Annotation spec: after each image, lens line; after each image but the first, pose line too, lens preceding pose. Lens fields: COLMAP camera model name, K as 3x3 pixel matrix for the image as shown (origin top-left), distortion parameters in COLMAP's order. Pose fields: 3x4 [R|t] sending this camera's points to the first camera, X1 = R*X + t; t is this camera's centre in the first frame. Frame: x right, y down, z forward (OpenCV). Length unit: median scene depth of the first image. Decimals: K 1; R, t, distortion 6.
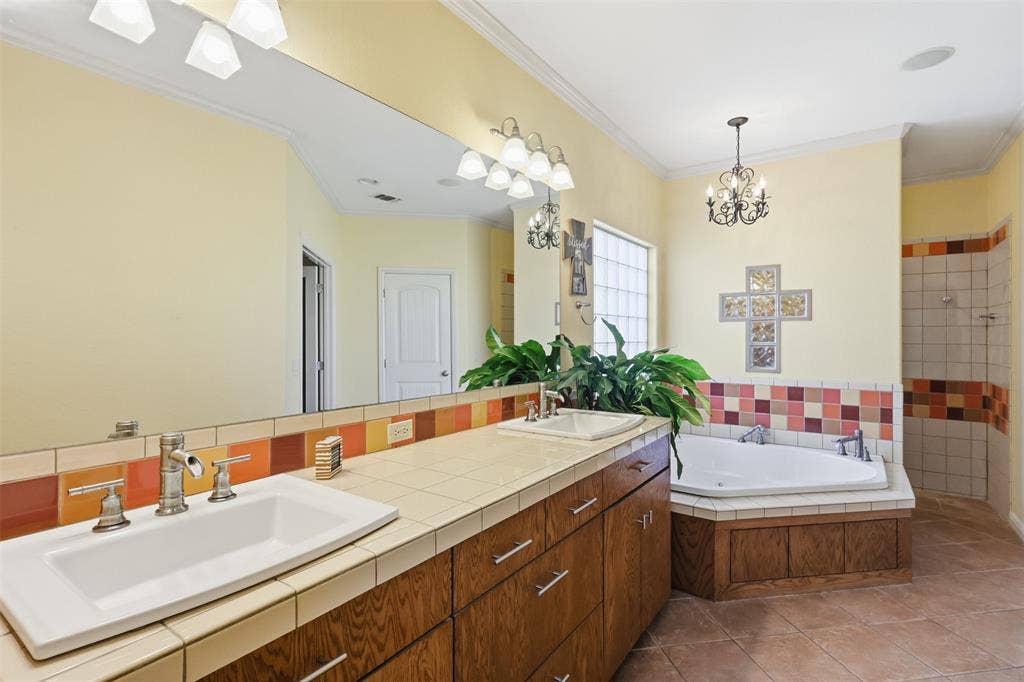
lens RADIAL K [[481.7, 0, 514.6], [0, 481.7, 335.9], [0, 0, 1]] dist [0.005623, 0.000481]
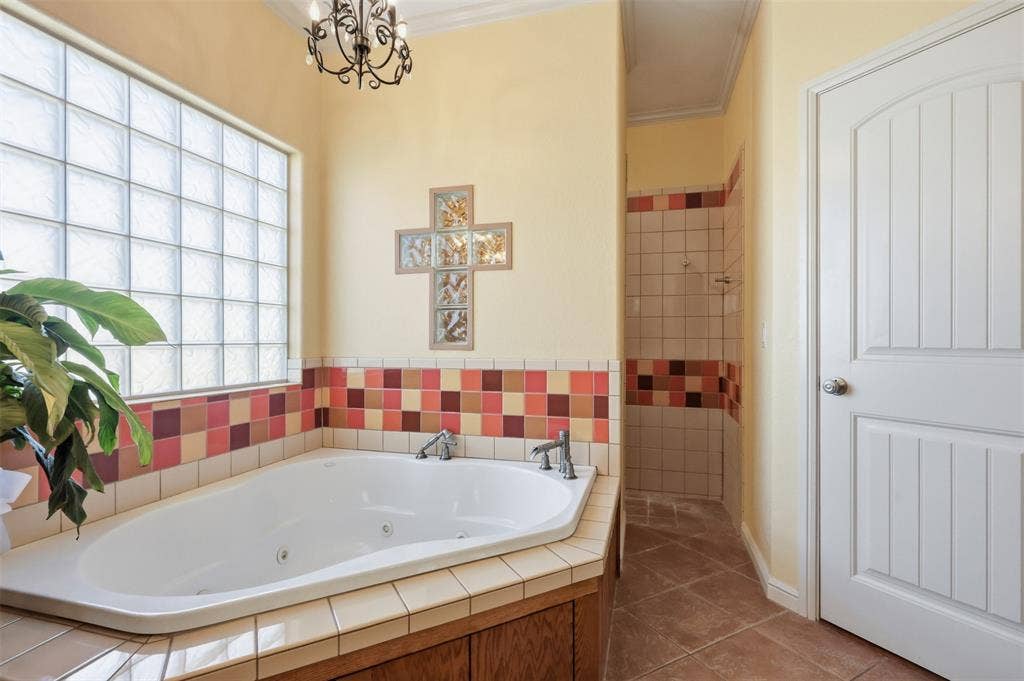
lens RADIAL K [[481.7, 0, 505.4], [0, 481.7, 342.5], [0, 0, 1]] dist [0.005623, 0.000481]
pose [[0.945583, -0.005125, 0.325340, 0.376371], [0.001783, 0.999943, 0.010569, 0.059580], [-0.325375, -0.009414, 0.945538, 0.359989]]
